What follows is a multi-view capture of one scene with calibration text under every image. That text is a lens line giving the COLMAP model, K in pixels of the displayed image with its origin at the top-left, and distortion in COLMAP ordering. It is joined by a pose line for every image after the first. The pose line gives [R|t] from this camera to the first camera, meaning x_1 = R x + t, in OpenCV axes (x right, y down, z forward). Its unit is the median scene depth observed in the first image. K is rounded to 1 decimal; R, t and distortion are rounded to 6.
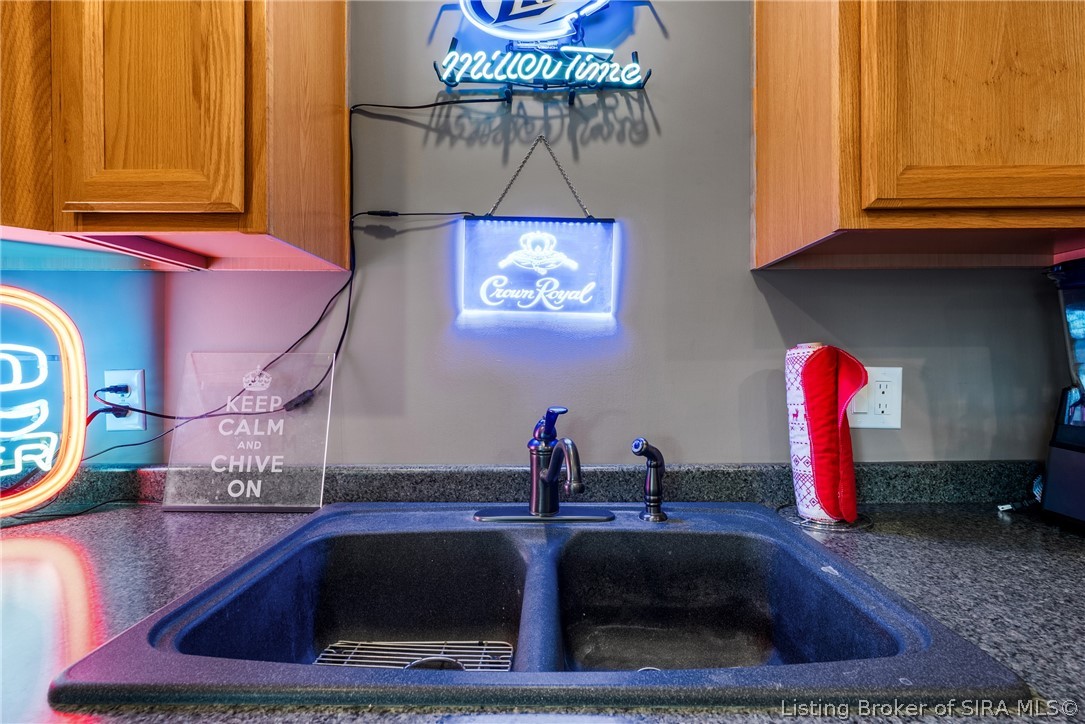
lens RADIAL K [[498.3, 0, 543.2], [0, 498.3, 362.1], [0, 0, 1]] dist [-0.001964, 0.000922]
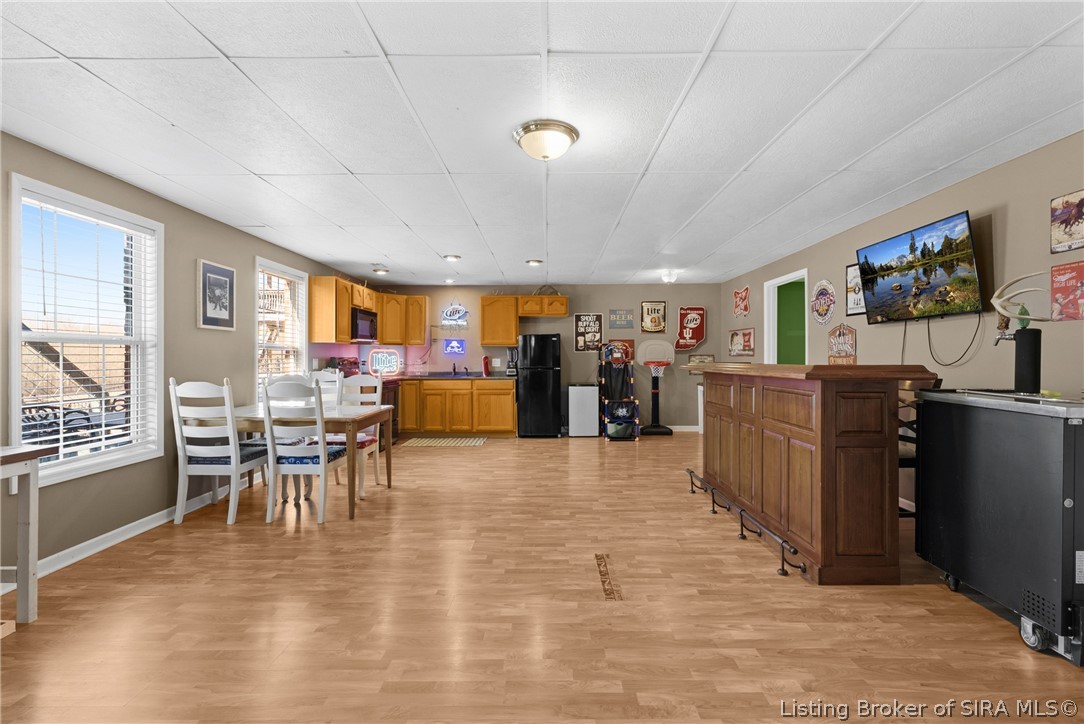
lens RADIAL K [[497.8, 0, 541.2], [0, 497.8, 360.1], [0, 0, 1]] dist [-0.001964, 0.000922]
pose [[0.999883, 0.004476, 0.014634, 1.253046], [-0.004555, 0.999975, 0.005353, -0.019501], [-0.014610, -0.005419, 0.999879, -6.903474]]
